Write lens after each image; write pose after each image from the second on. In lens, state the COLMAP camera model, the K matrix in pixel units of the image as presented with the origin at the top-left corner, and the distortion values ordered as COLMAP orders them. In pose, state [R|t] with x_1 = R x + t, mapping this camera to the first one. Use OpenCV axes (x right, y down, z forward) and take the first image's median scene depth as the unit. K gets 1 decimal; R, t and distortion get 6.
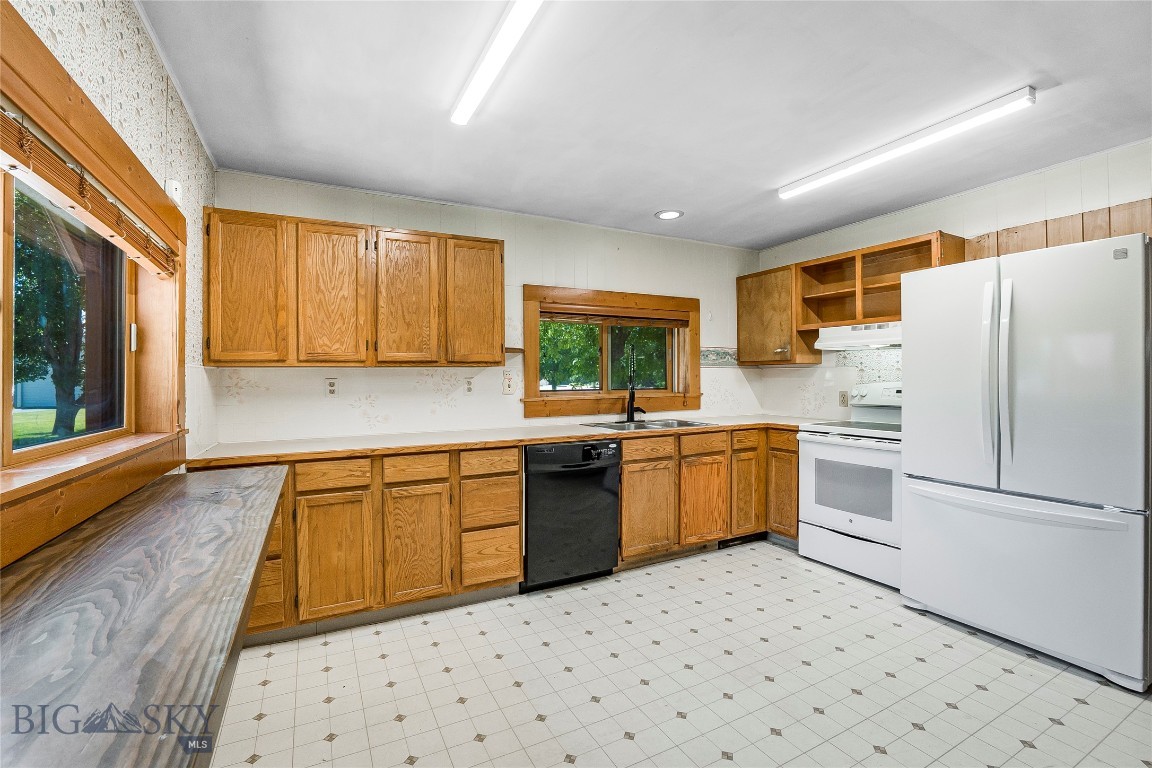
lens RADIAL K [[507.2, 0, 590.4], [0, 507.2, 374.6], [0, 0, 1]] dist [-0.031059, 0.006319]
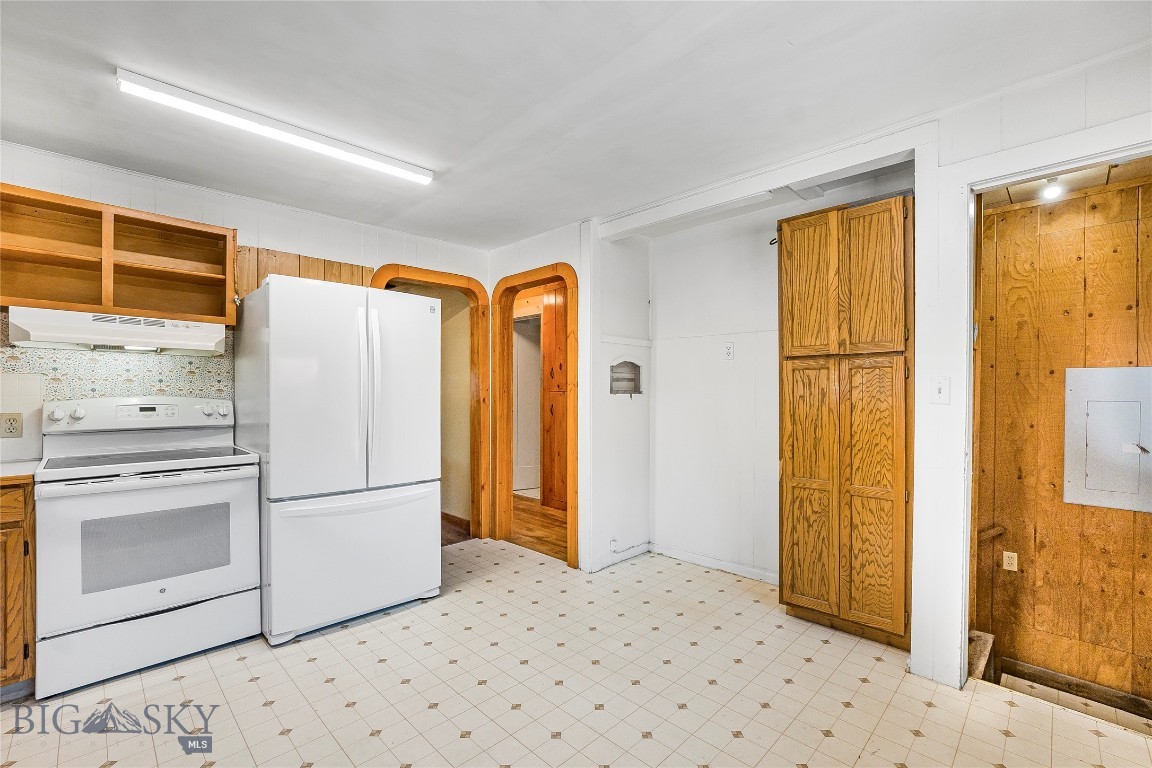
lens RADIAL K [[507.2, 0, 555.9], [0, 507.2, 394.9], [0, 0, 1]] dist [-0.031059, 0.006319]
pose [[-0.264498, -0.001118, 0.964386, -0.335122], [-0.008923, 0.999959, -0.001288, 0.008175], [-0.964345, -0.008946, -0.264497, 0.688575]]
